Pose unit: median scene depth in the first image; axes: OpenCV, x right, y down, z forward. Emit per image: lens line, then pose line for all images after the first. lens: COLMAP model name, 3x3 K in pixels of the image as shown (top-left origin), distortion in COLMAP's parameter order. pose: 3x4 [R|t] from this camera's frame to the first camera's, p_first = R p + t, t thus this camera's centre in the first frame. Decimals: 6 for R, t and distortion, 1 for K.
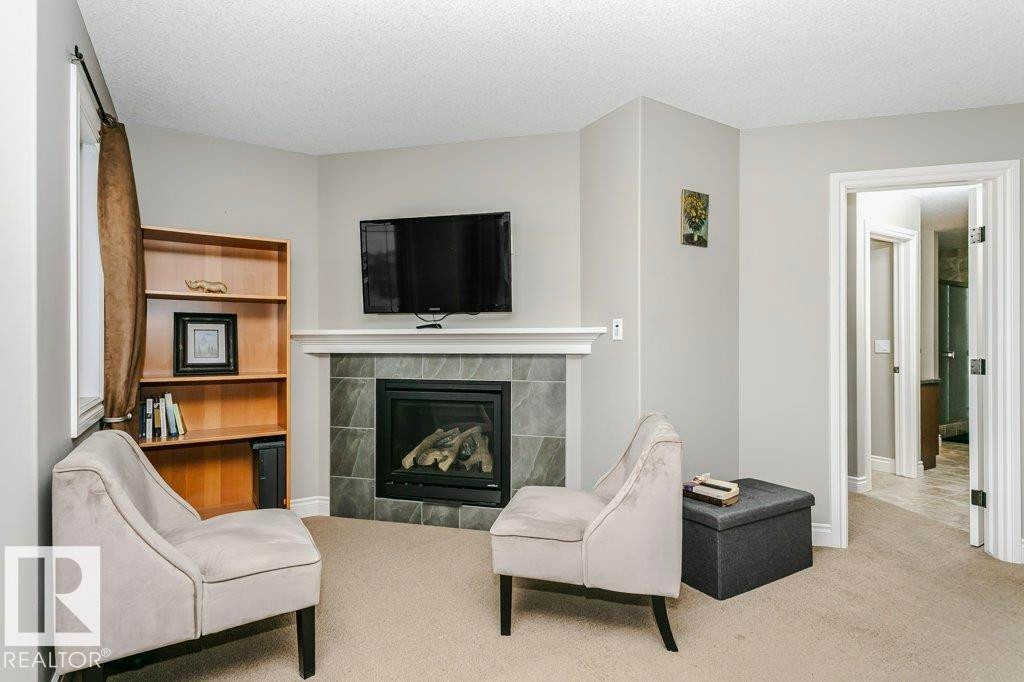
lens RADIAL K [[493.6, 0, 514.8], [0, 493.6, 334.7], [0, 0, 1]] dist [0.001022, 0.005550]
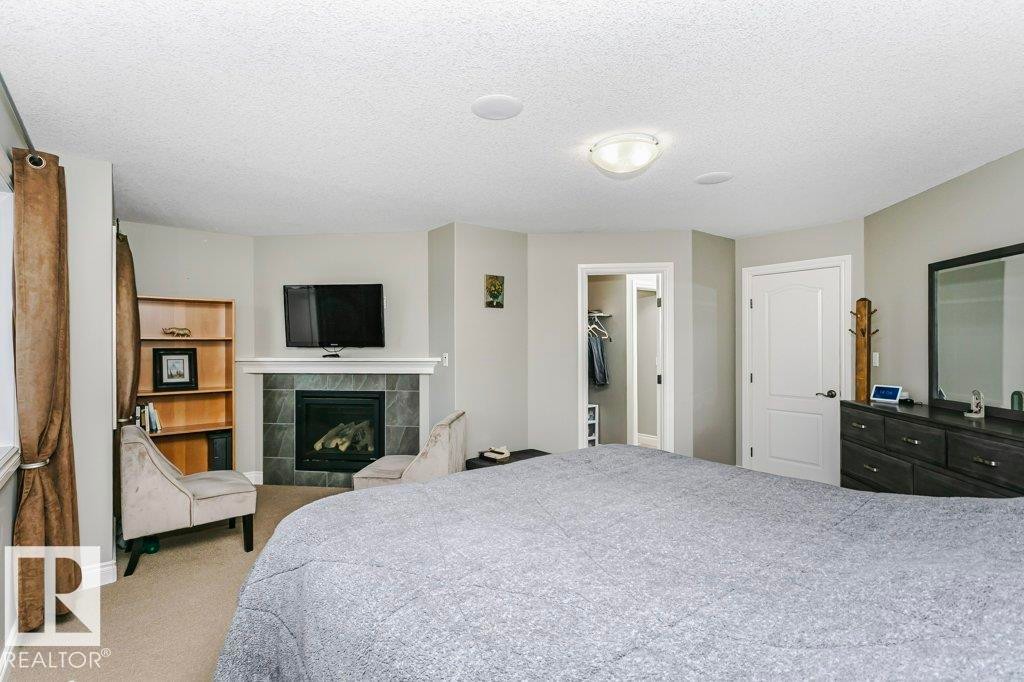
lens RADIAL K [[493.6, 0, 513.1], [0, 493.6, 334.7], [0, 0, 1]] dist [0.001022, 0.005550]
pose [[0.994646, -0.001872, 0.103321, 0.235283], [0.001630, 0.999996, 0.002430, -0.087213], [-0.103325, -0.002248, 0.994645, -0.590059]]
